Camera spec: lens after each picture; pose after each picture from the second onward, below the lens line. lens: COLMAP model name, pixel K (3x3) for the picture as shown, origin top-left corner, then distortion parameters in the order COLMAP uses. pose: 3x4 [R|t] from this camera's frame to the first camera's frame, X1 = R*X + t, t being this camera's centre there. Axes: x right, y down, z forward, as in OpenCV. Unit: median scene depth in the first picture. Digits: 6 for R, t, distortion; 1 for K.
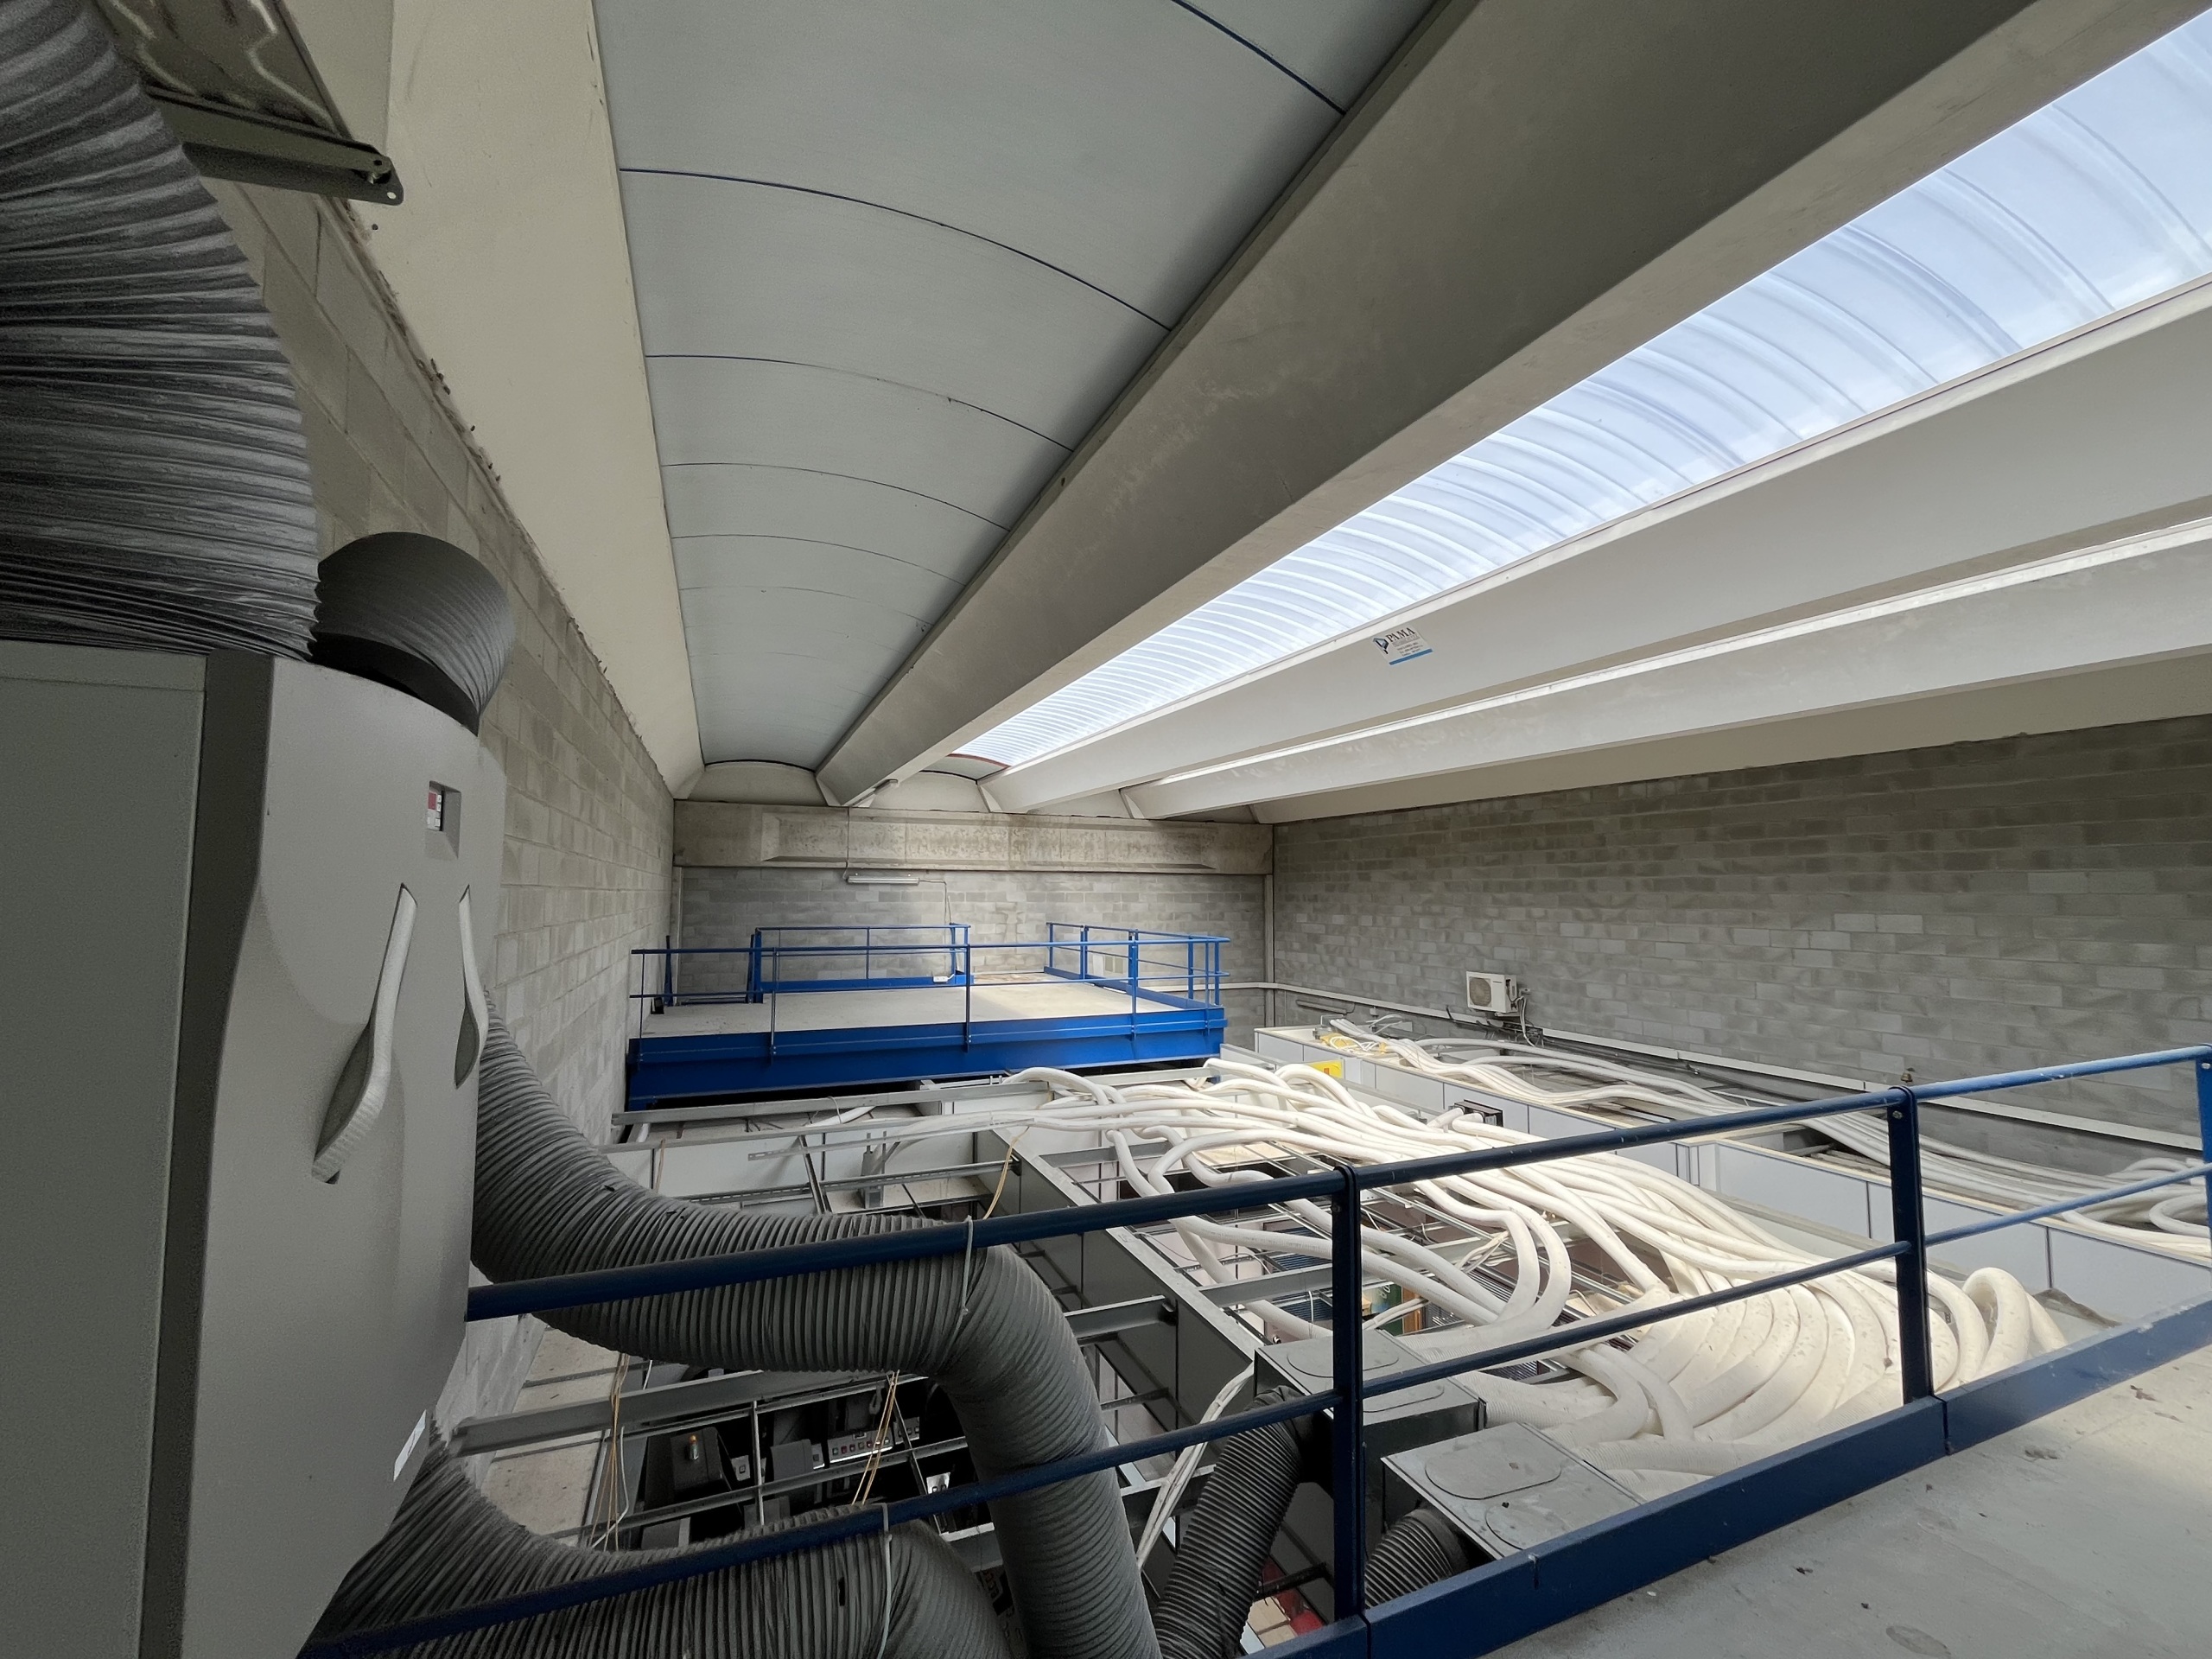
lens RADIAL K [[899.3, 0, 1106.0], [0, 899.3, 829.5], [0, 0, 1]] dist [0.001229, -0.000426]
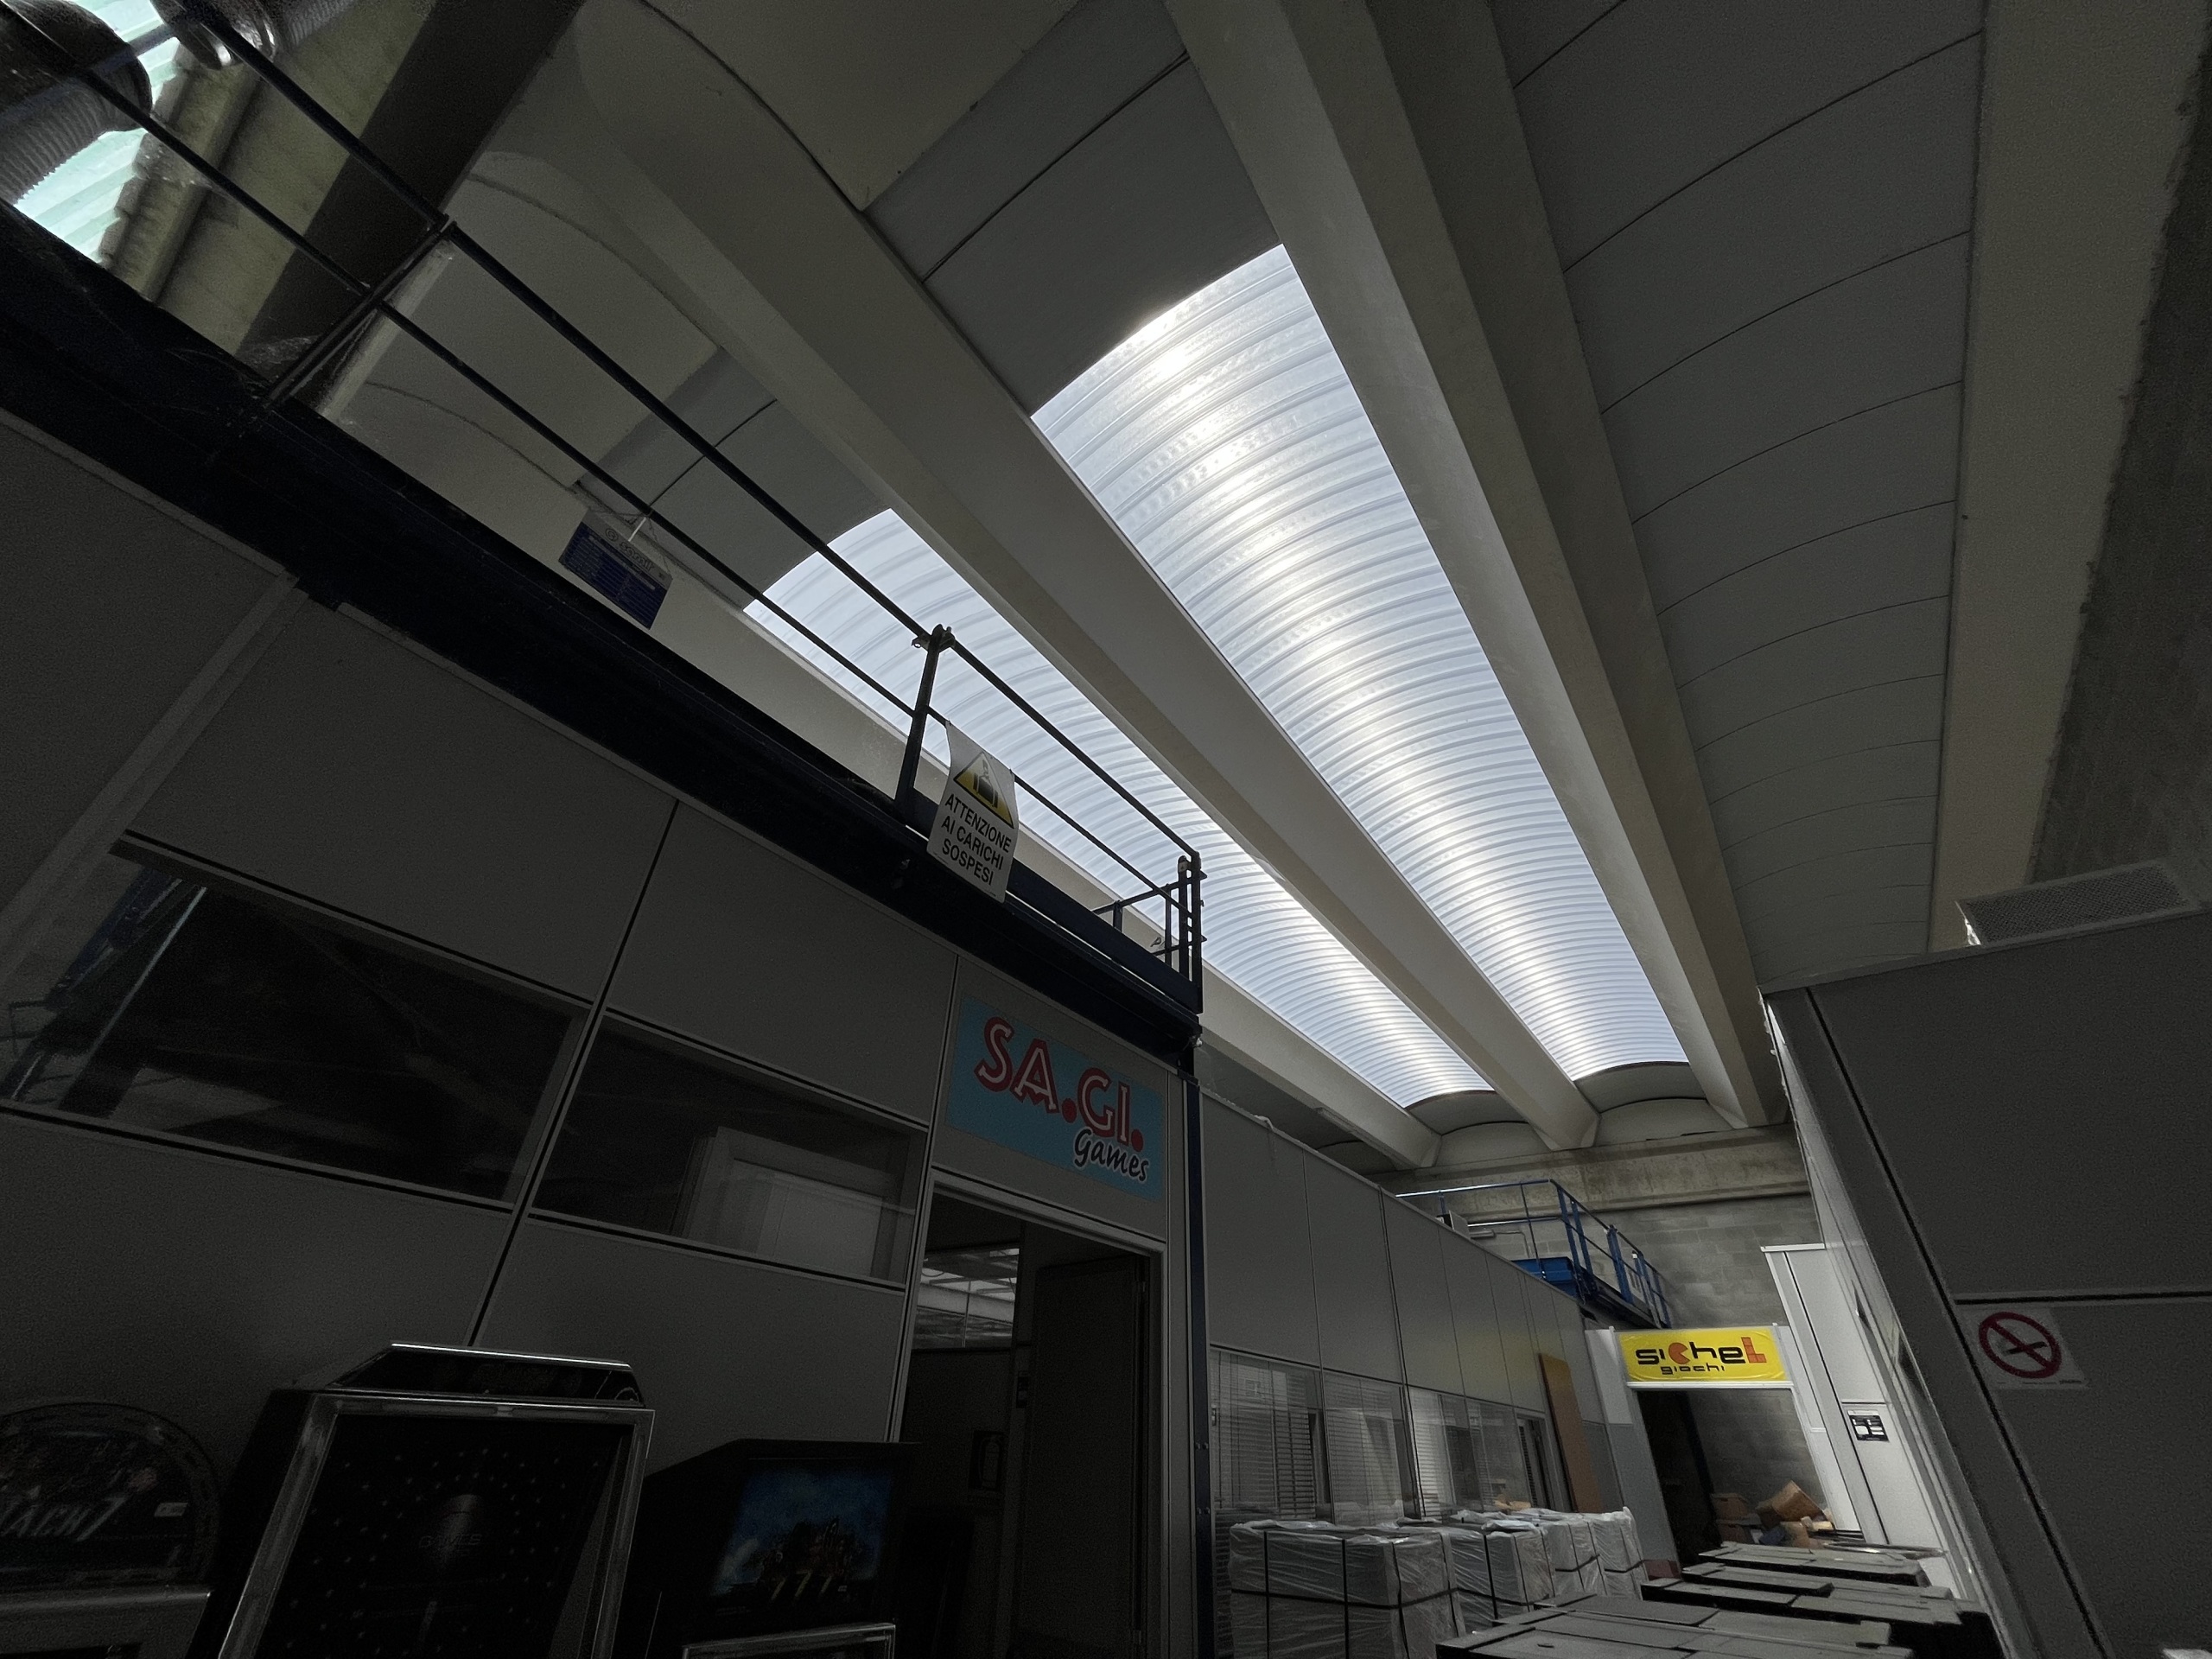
lens RADIAL K [[897.8, 0, 1106.0], [0, 897.8, 829.5], [0, 0, 1]] dist [0.001153, -0.002056]
pose [[0.520517, -0.474439, -0.709908, 0.648557], [0.027657, 0.840351, -0.541337, 0.271552], [0.853403, 0.262141, 0.450538, 0.051435]]
